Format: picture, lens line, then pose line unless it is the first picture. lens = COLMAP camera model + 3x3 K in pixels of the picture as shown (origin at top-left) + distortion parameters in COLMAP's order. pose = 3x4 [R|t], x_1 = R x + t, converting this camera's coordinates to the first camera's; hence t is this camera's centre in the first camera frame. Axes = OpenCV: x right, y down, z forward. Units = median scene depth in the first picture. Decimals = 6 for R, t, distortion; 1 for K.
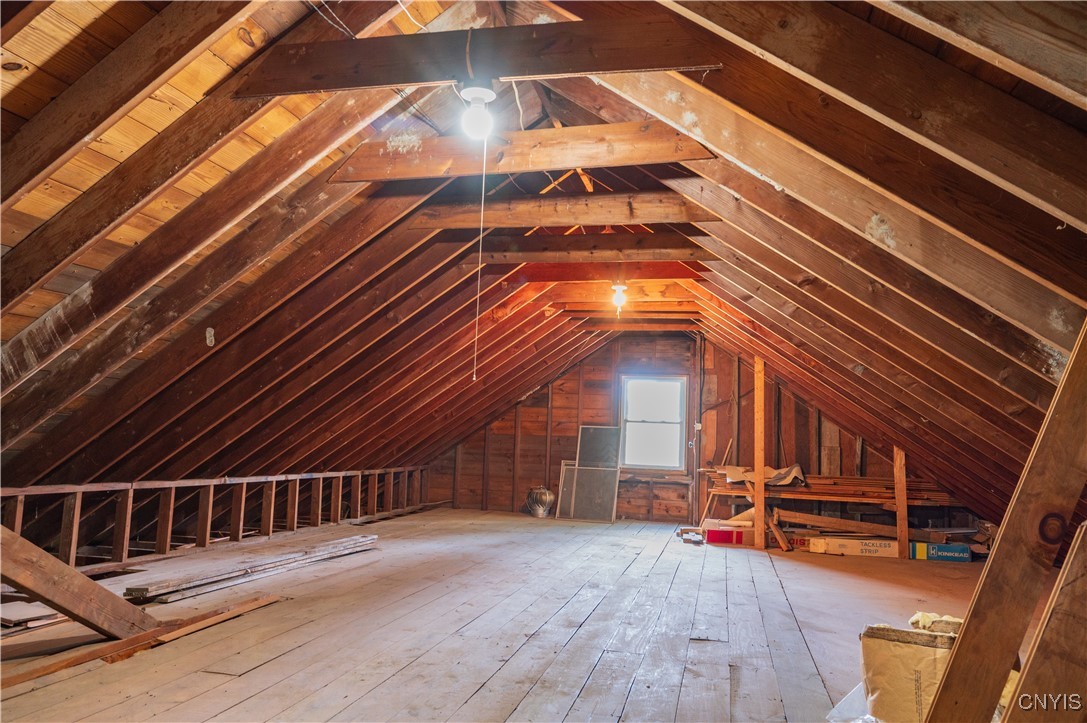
lens RADIAL K [[801.3, 0, 575.4], [0, 801.3, 355.4], [0, 0, 1]] dist [-0.003046, -0.003505]
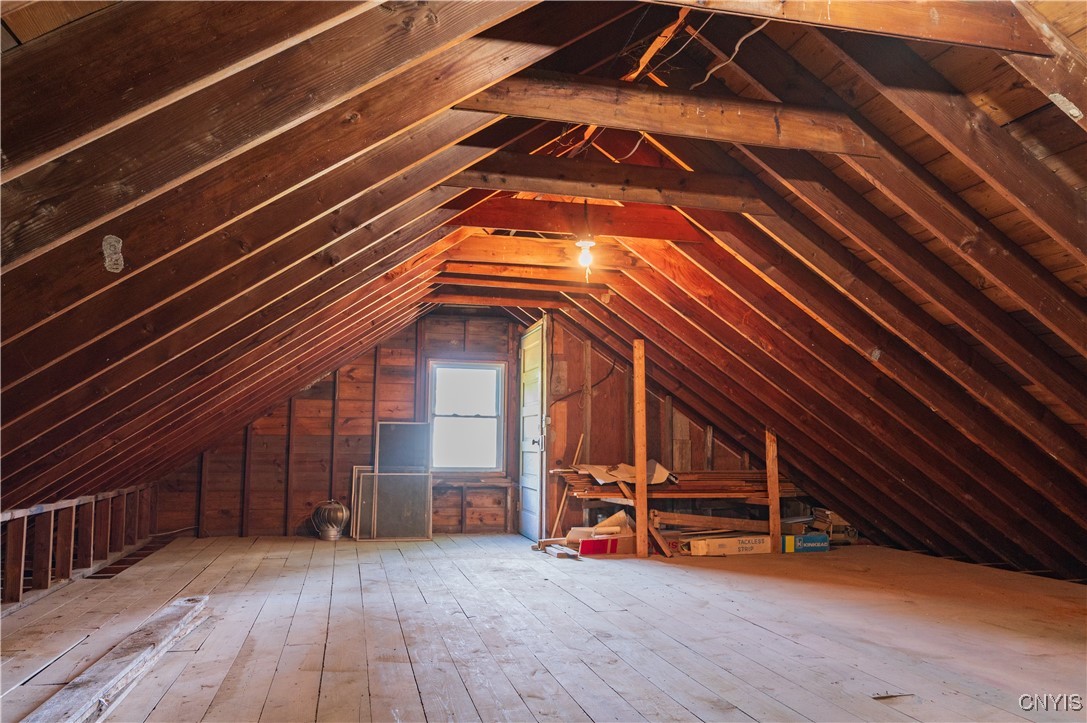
lens RADIAL K [[801.3, 0, 575.4], [0, 801.3, 355.4], [0, 0, 1]] dist [-0.003046, -0.003505]
pose [[0.883635, 0.022026, 0.467658, -0.223632], [-0.025782, 0.999666, 0.001631, 0.016198], [-0.467466, -0.013499, 0.883908, 0.221570]]
